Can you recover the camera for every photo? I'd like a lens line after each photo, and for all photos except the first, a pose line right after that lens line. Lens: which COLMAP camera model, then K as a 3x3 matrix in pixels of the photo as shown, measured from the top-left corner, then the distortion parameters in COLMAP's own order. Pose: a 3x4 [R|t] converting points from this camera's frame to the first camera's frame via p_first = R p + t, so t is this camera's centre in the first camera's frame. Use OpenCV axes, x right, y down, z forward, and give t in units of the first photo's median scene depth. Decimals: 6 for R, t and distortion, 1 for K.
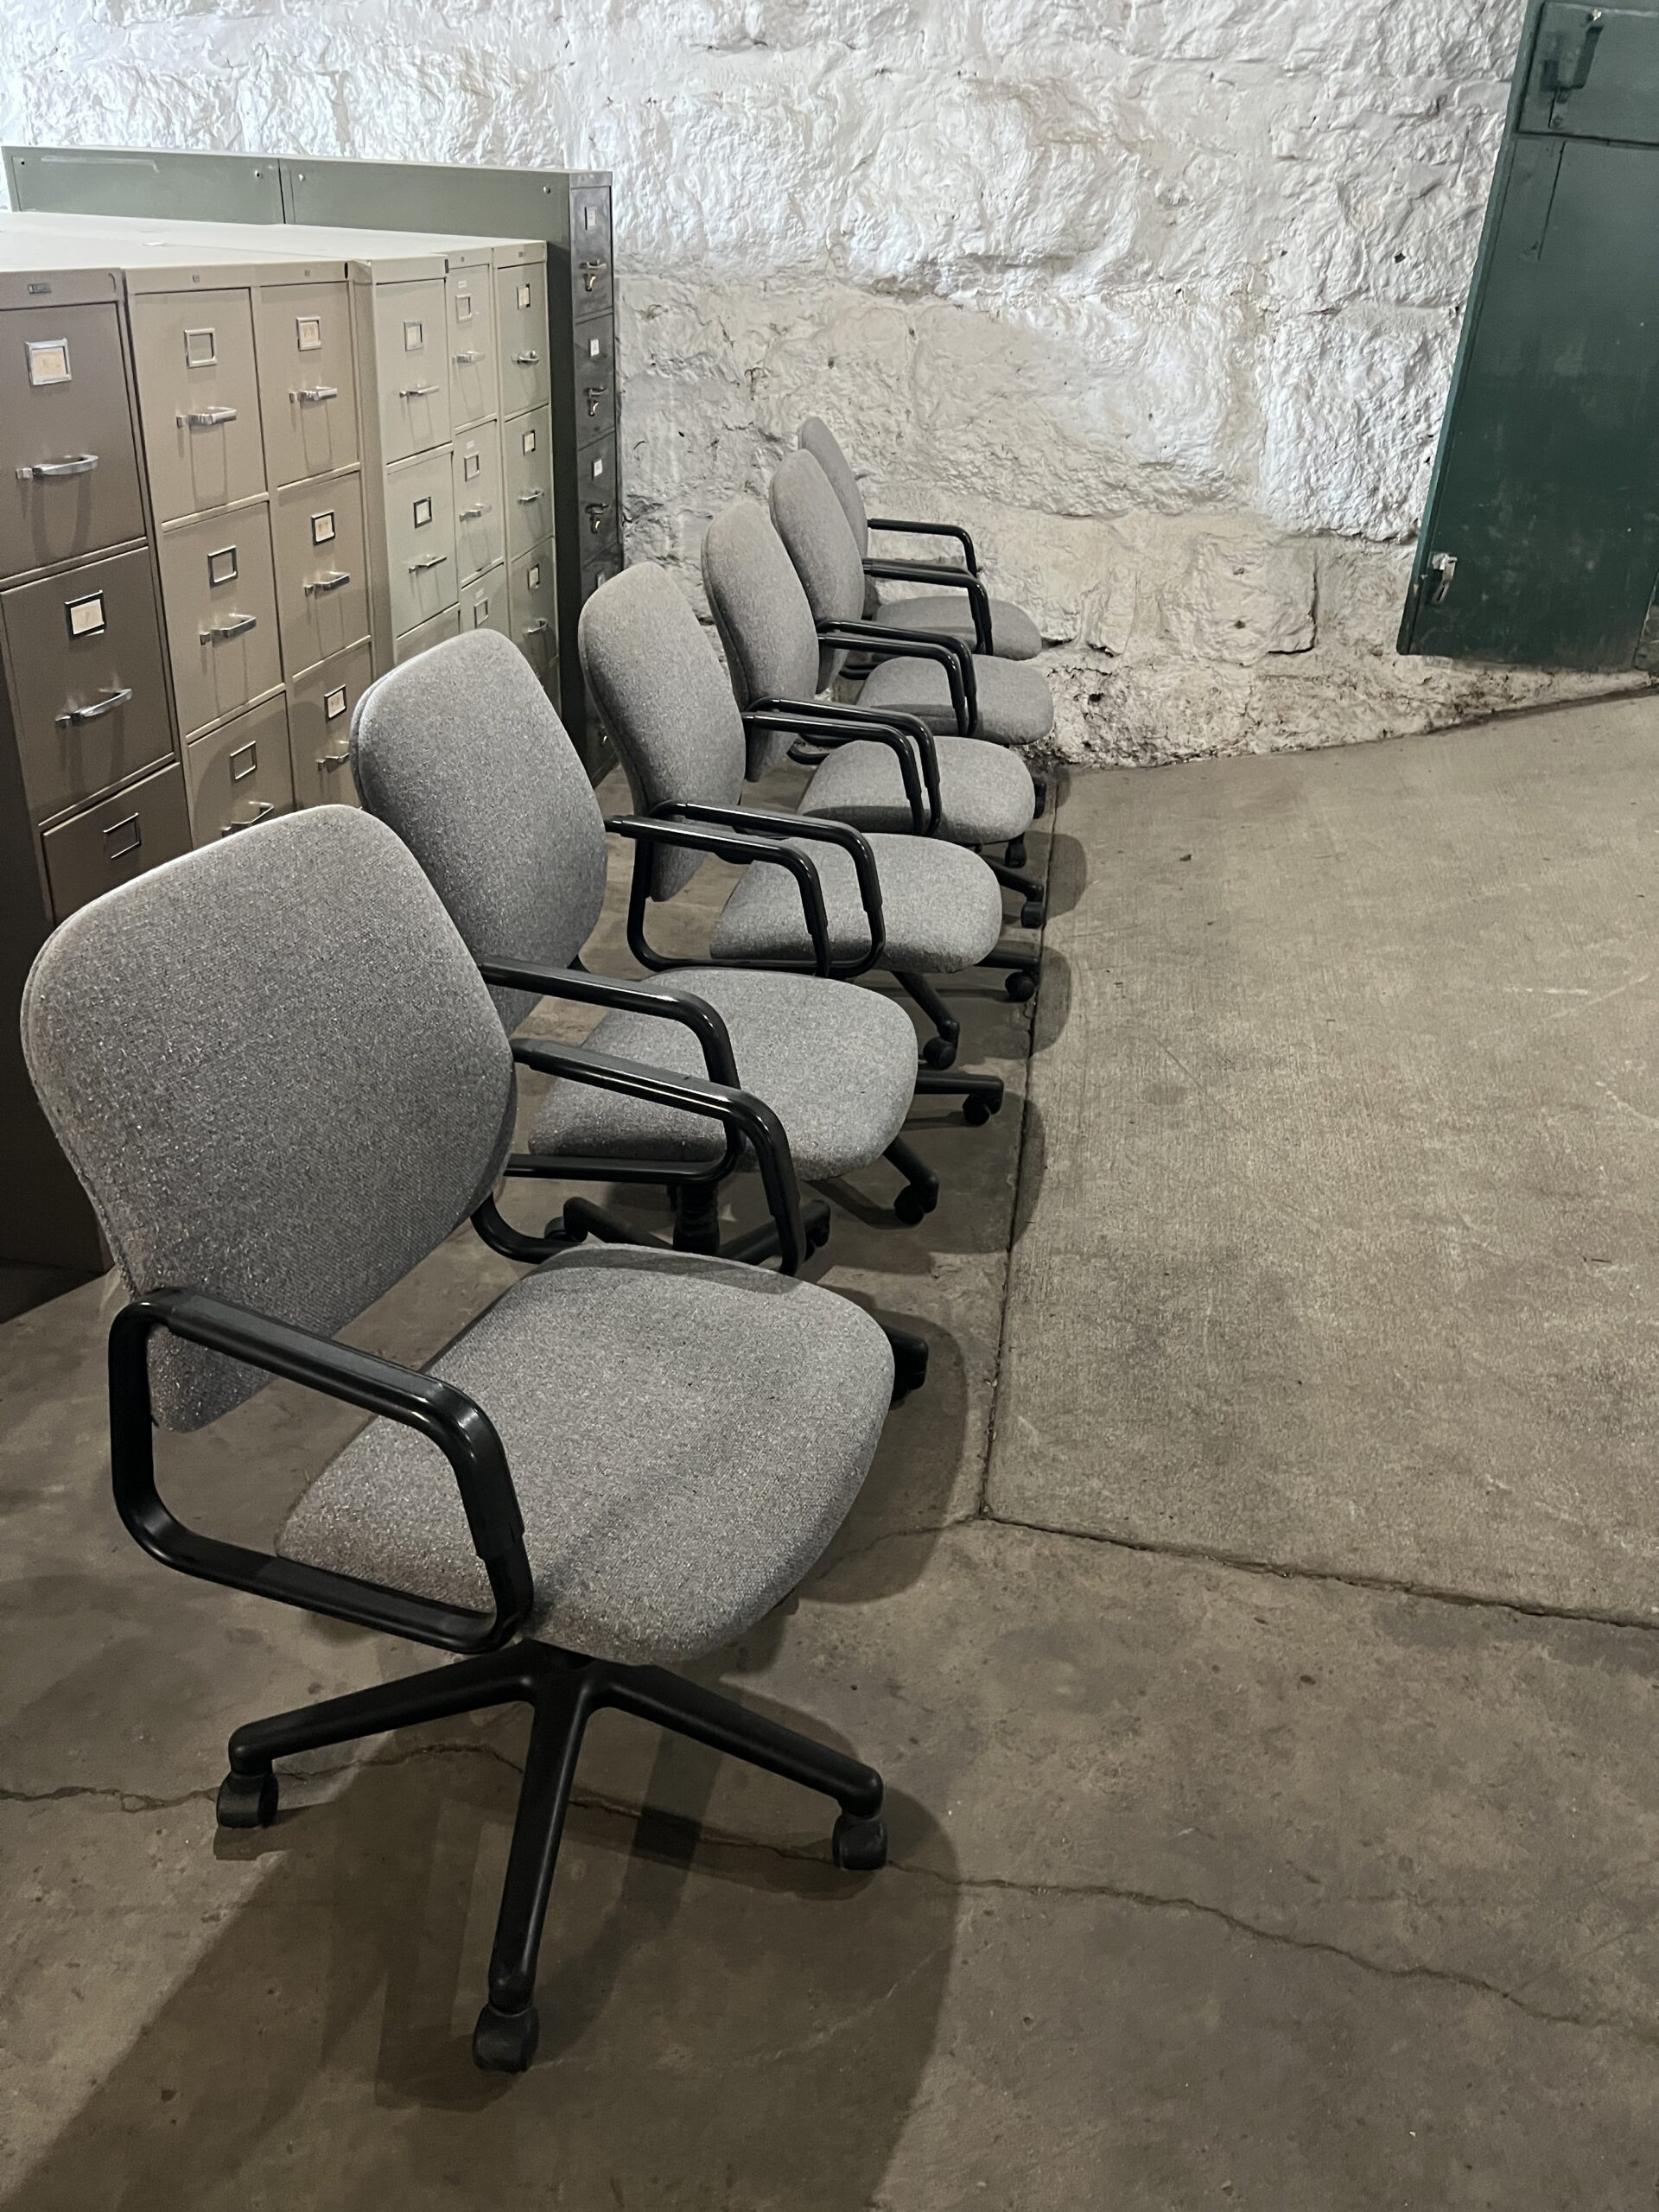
lens RADIAL K [[1650.0, 0, 827.2], [0, 1650.0, 1095.7], [0, 0, 1]] dist [0.028696, -0.028950]
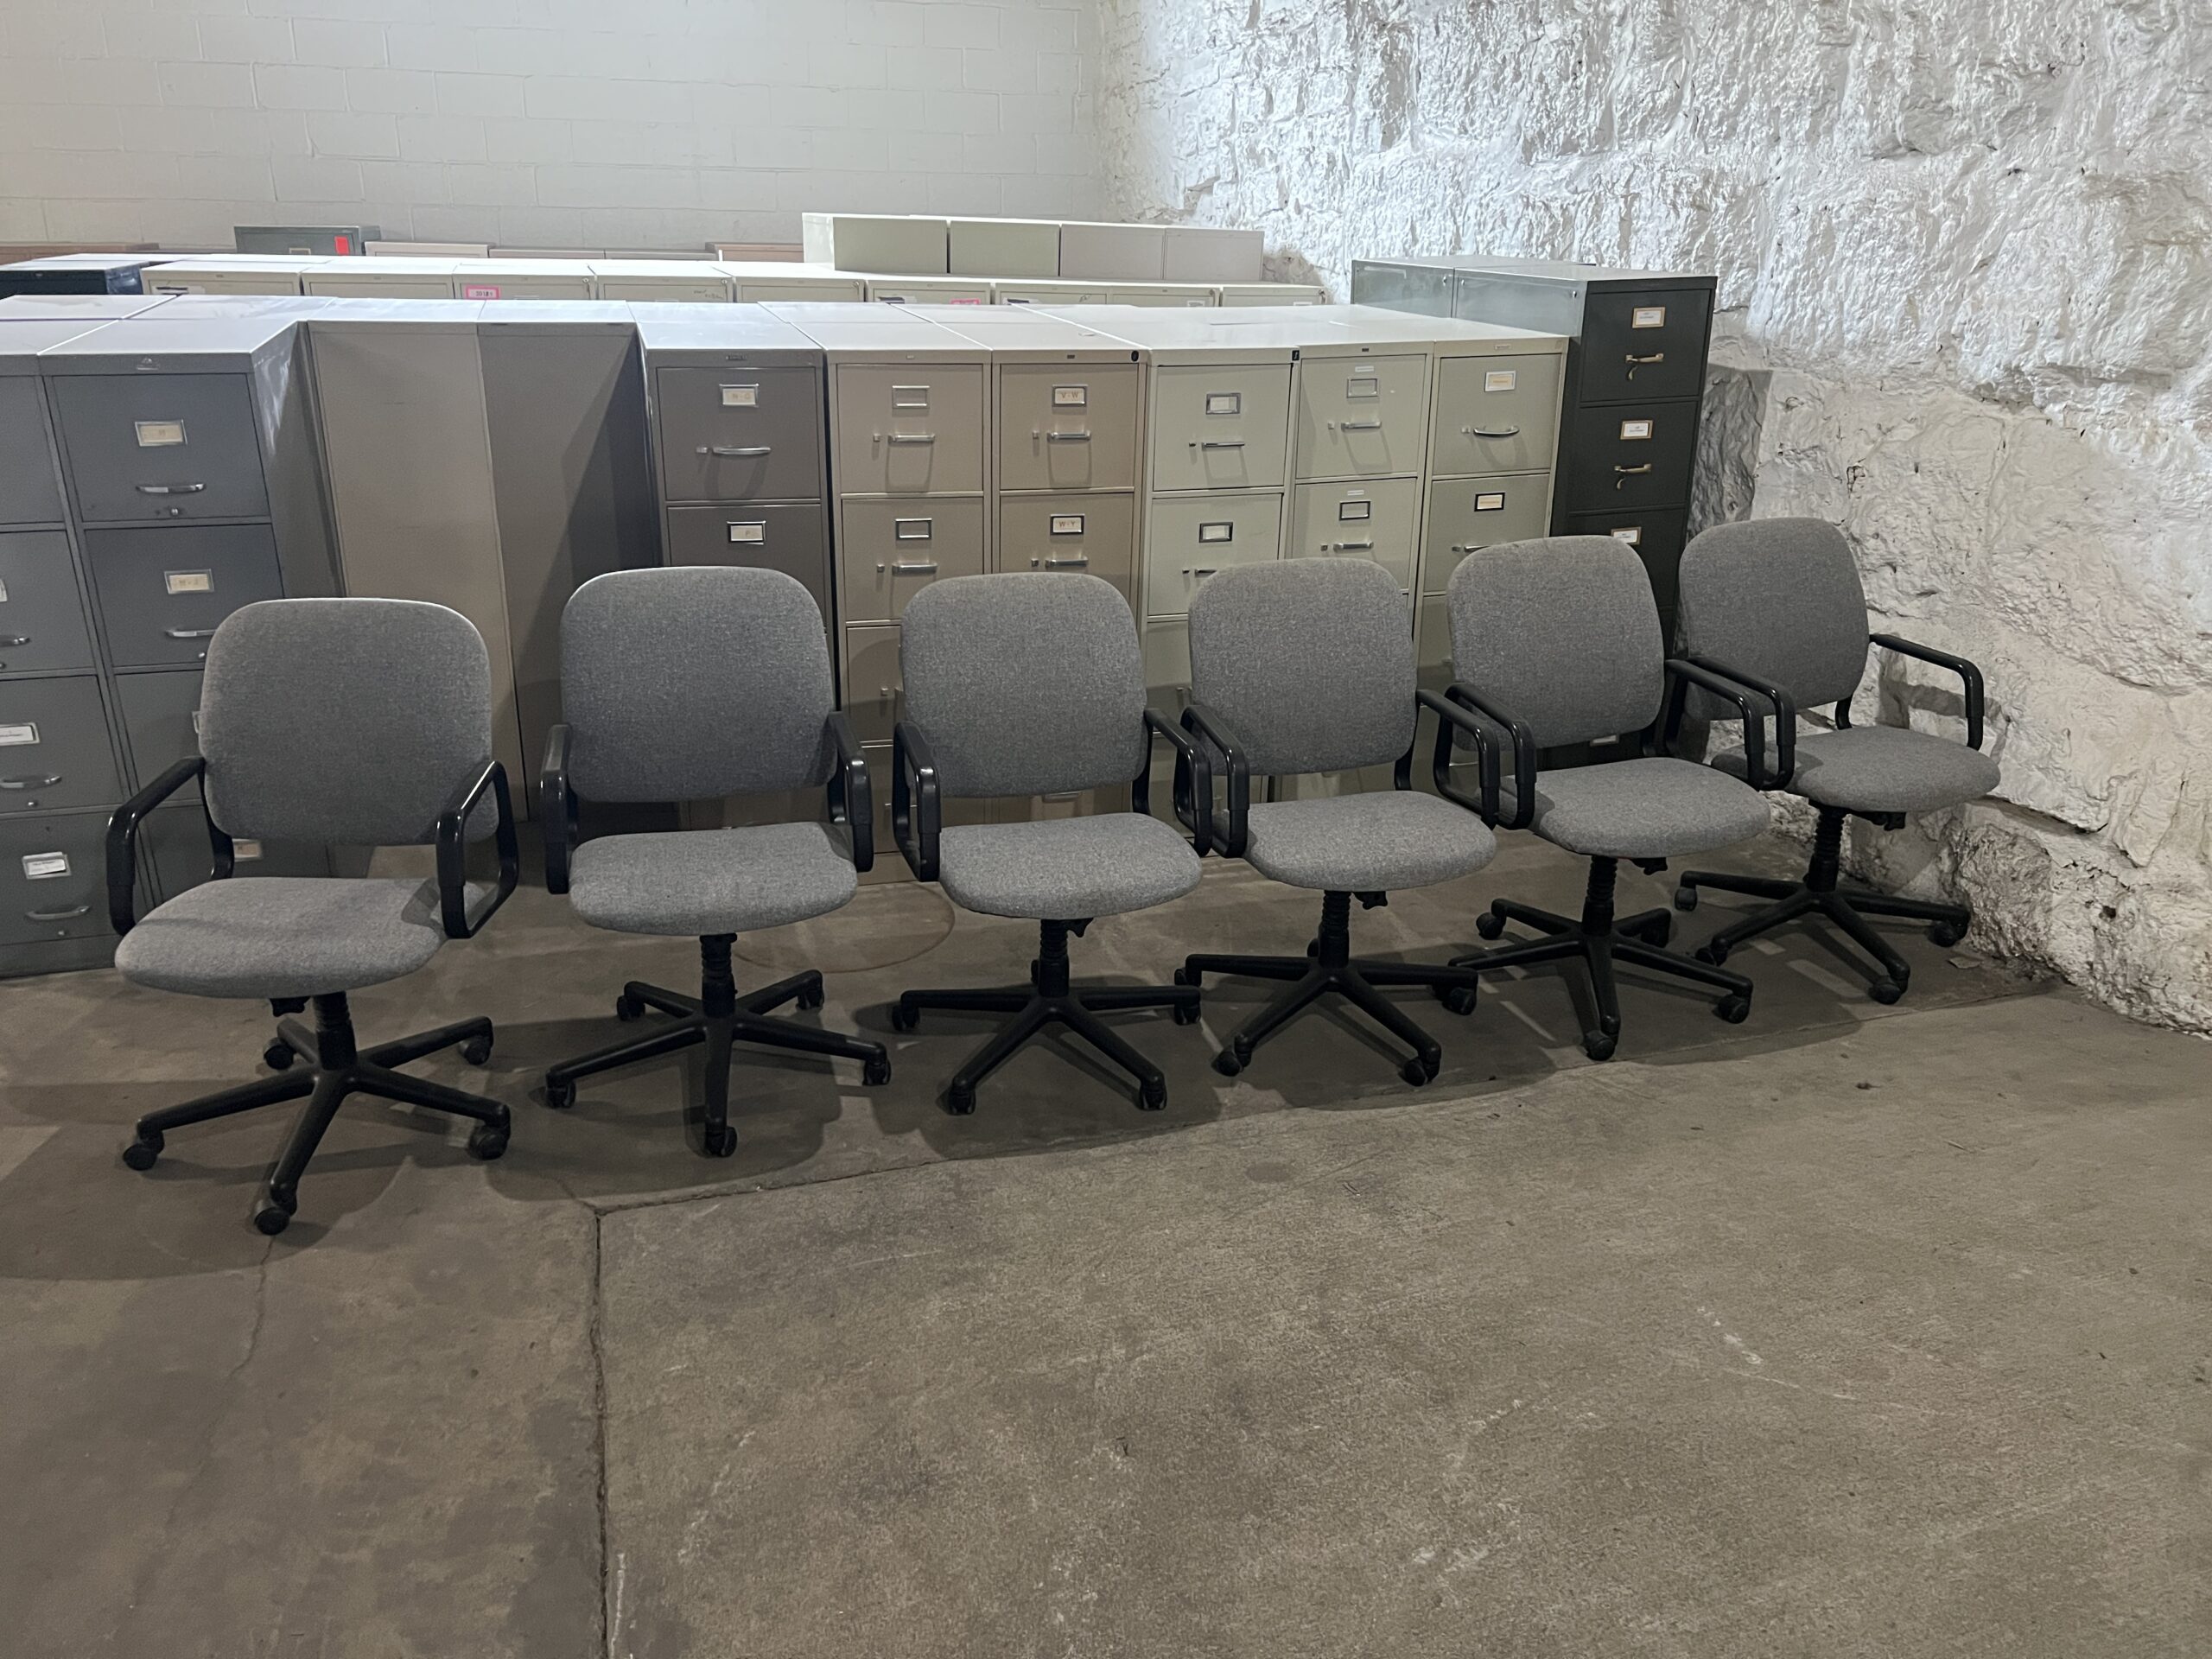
lens RADIAL K [[1650.0, 0, 1089.0], [0, 1650.0, 835.4], [0, 0, 1]] dist [0.028696, -0.028950]
pose [[0.437696, 0.289792, -0.851142, 0.655595], [-0.422653, 0.901841, 0.089707, -0.157324], [0.793591, 0.320473, 0.517213, 0.246059]]
